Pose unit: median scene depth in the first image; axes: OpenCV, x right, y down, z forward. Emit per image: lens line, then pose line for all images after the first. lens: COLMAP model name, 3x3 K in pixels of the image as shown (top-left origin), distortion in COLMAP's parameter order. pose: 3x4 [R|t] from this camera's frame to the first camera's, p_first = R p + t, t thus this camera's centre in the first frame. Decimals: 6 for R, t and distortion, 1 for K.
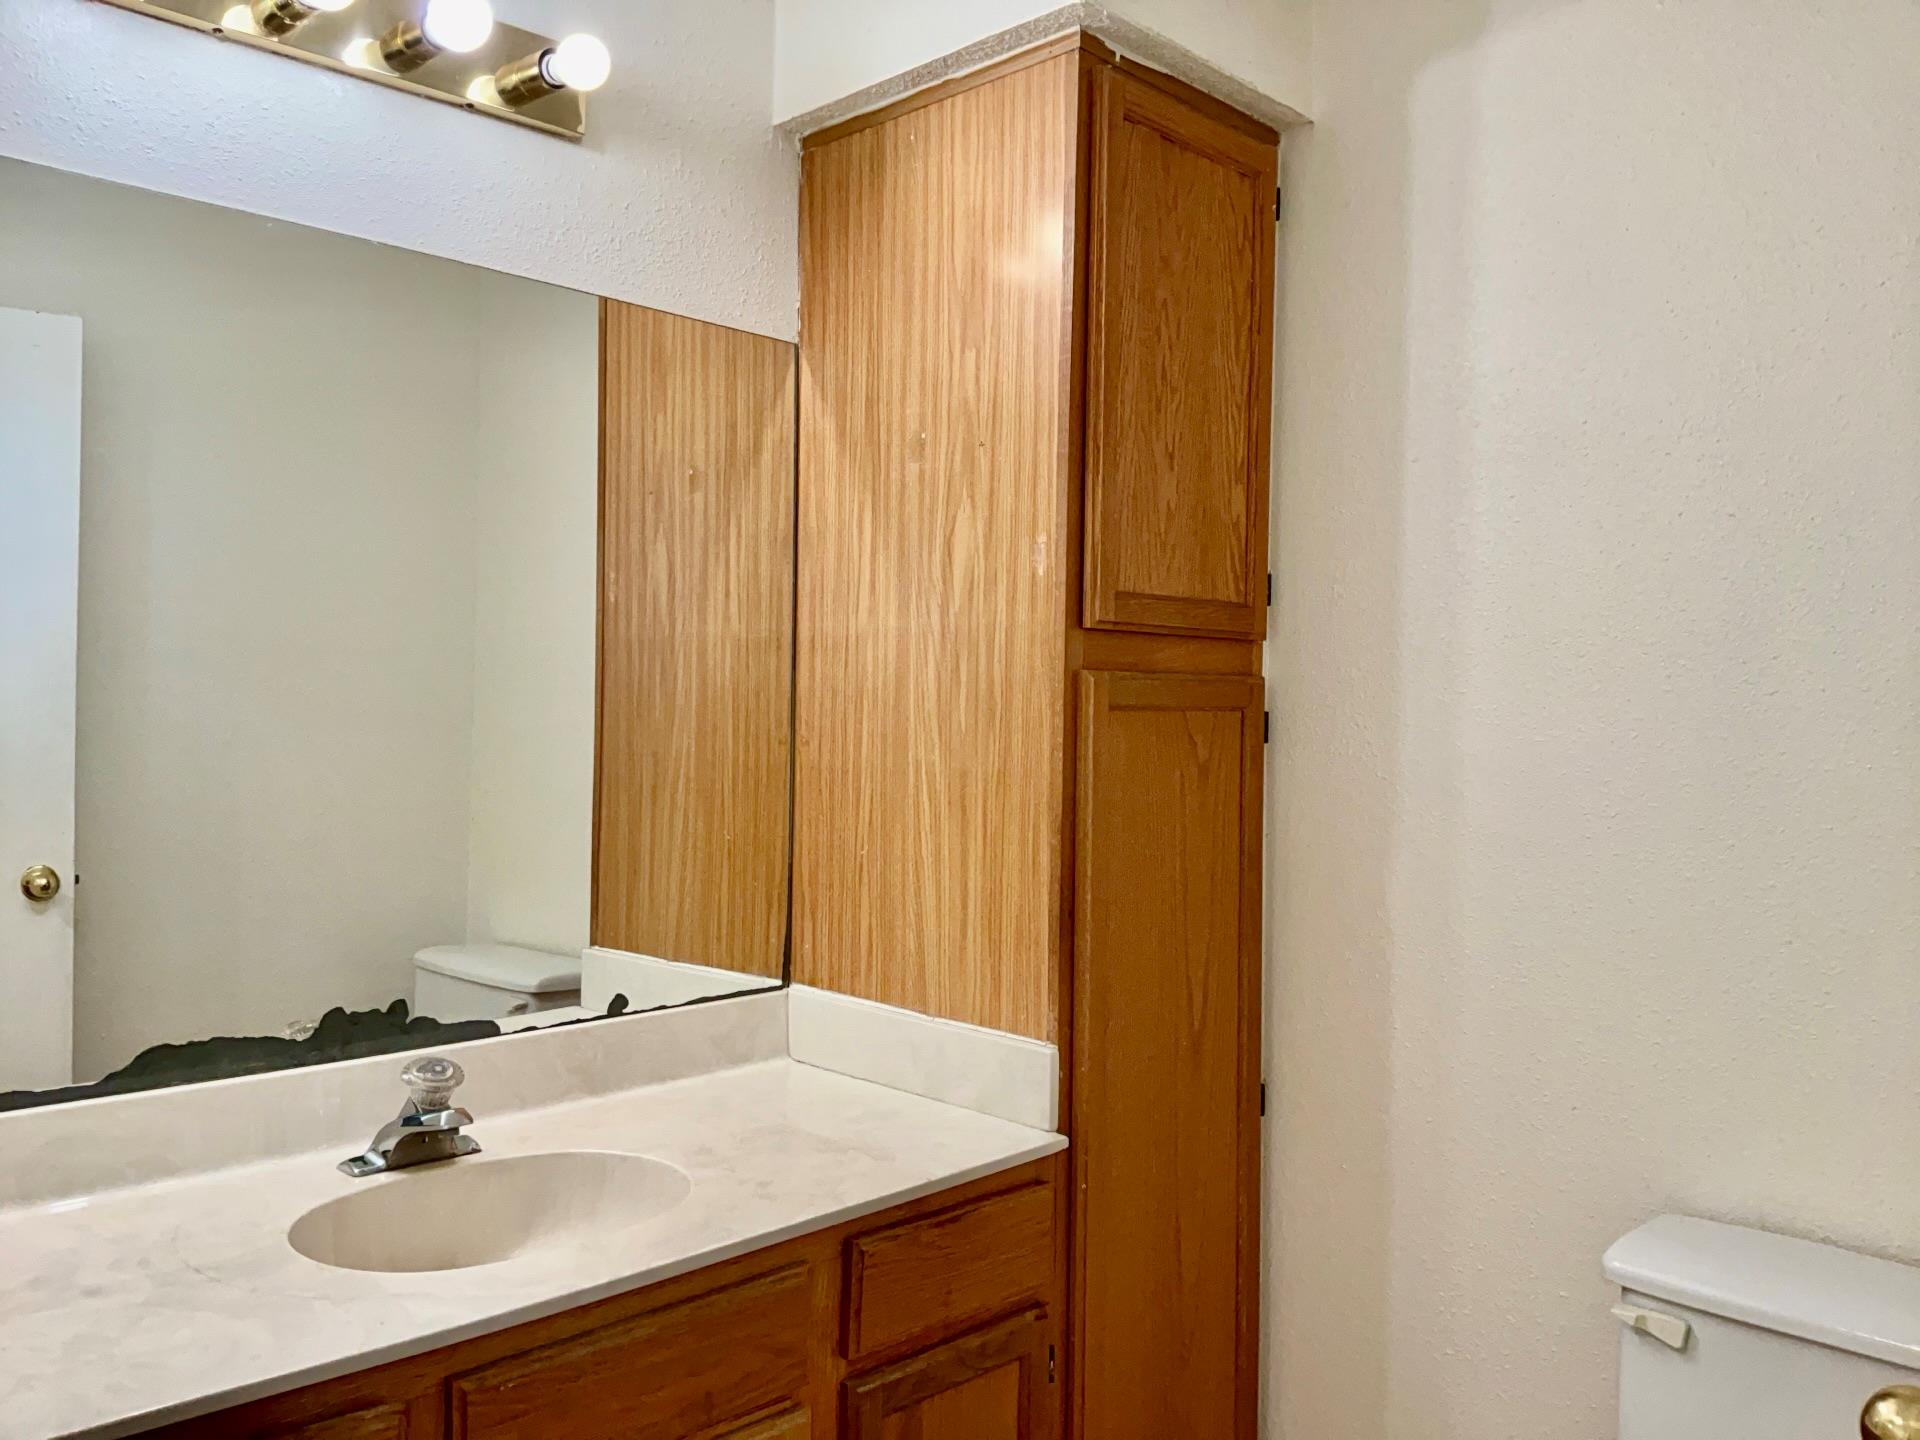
lens RADIAL K [[1552.0, 0, 898.2], [0, 1552.0, 723.8], [0, 0, 1]] dist [0.150228, -0.301495]
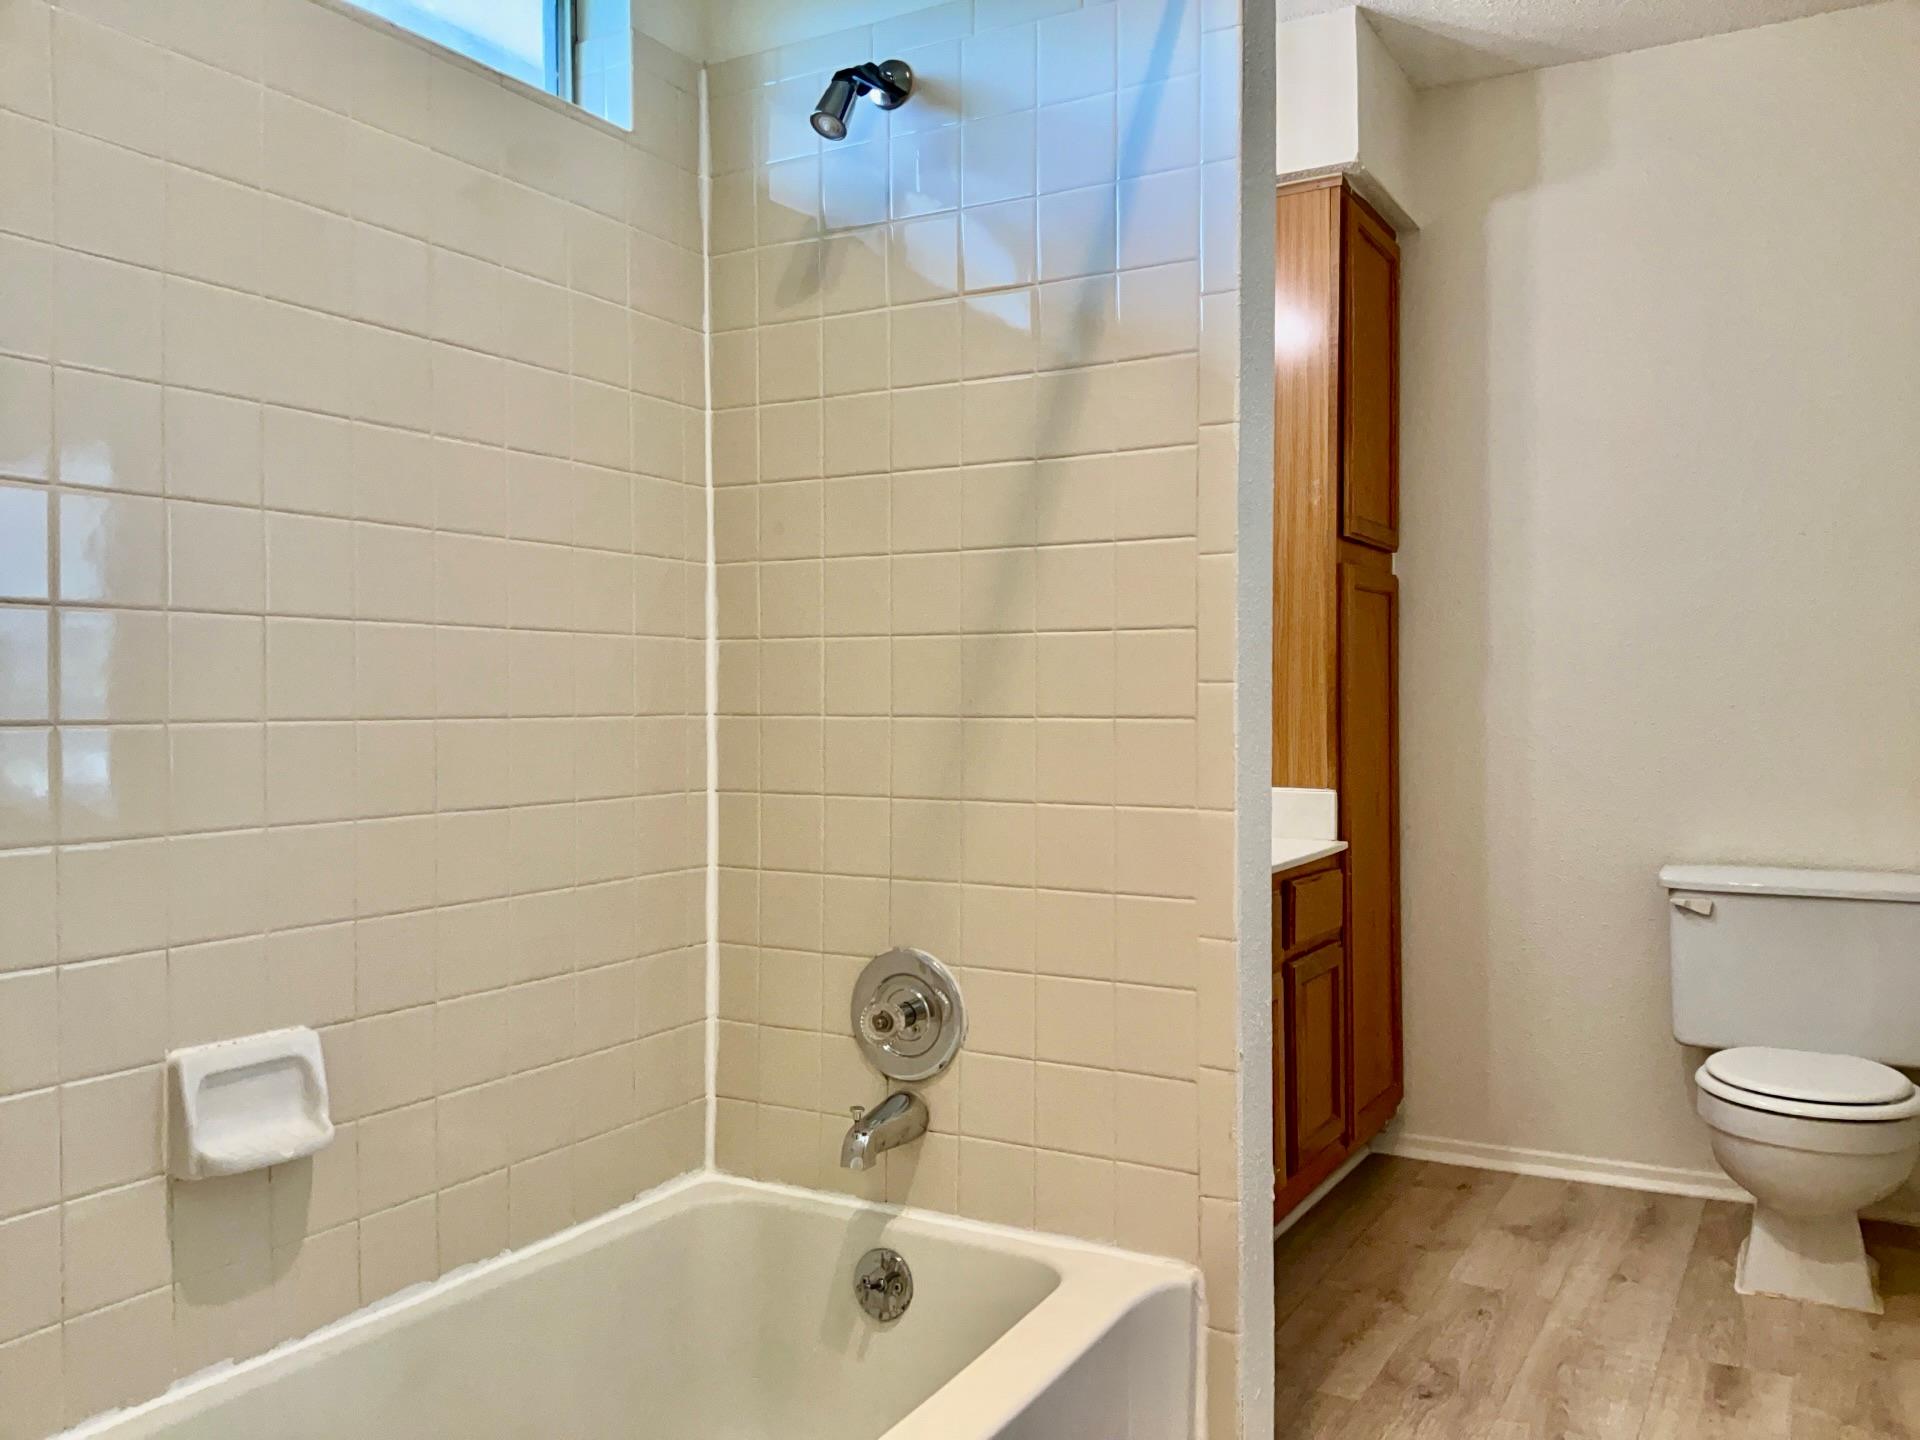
lens RADIAL K [[1533.6, 0, 960.0], [0, 1533.6, 720.0], [0, 0, 1]] dist [0.129746, -0.208271]
pose [[0.966655, -0.019331, 0.255352, -0.693933], [0.016647, 0.999781, 0.012668, 0.103625], [-0.255541, -0.007995, 0.966765, -0.477060]]
